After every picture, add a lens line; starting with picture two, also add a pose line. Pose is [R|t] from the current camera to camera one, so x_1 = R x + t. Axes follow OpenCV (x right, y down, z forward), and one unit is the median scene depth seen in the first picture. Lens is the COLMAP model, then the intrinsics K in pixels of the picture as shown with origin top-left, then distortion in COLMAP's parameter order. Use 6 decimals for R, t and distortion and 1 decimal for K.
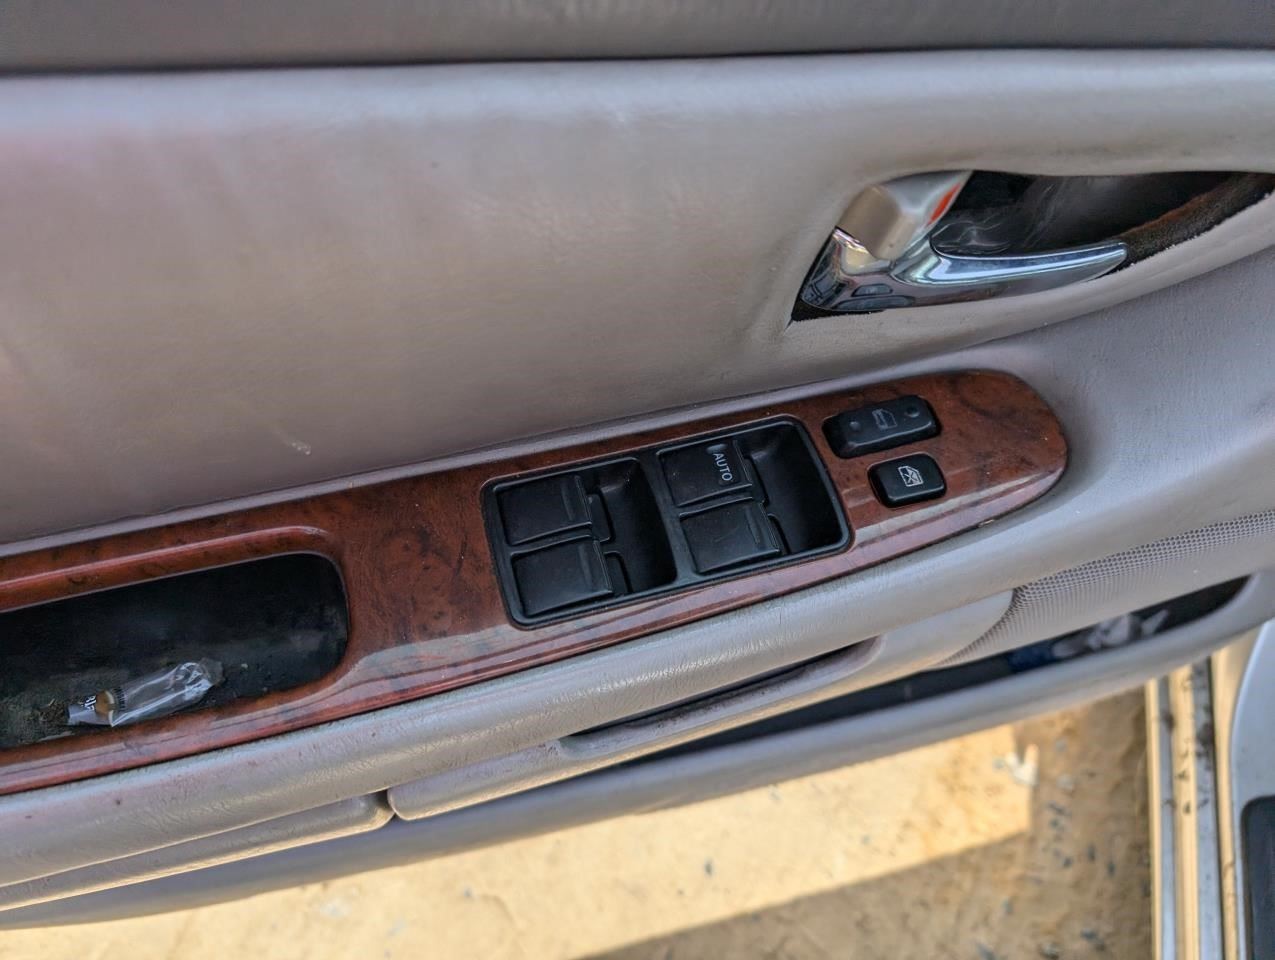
lens RADIAL K [[923.0, 0, 628.4], [0, 923.0, 478.5], [0, 0, 1]] dist [-0.008316, -0.002407]
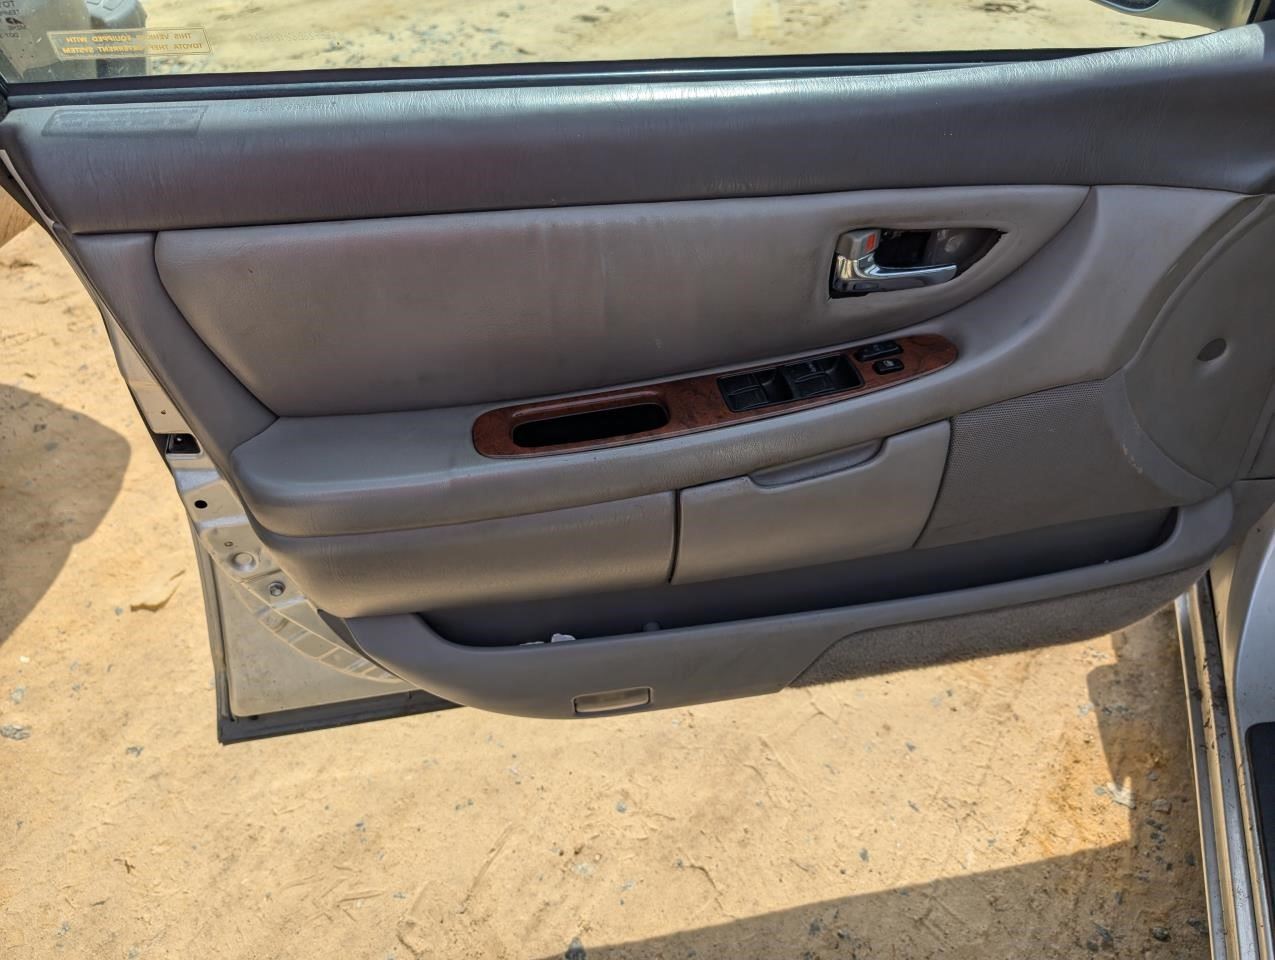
lens RADIAL K [[923.0, 0, 643.3], [0, 923.0, 478.6], [0, 0, 1]] dist [-0.008316, -0.002407]
pose [[0.987062, -0.051873, -0.151714, 0.004854], [-0.003269, 0.939512, -0.342501, 0.368139], [0.160304, 0.338566, 0.927187, -0.418766]]
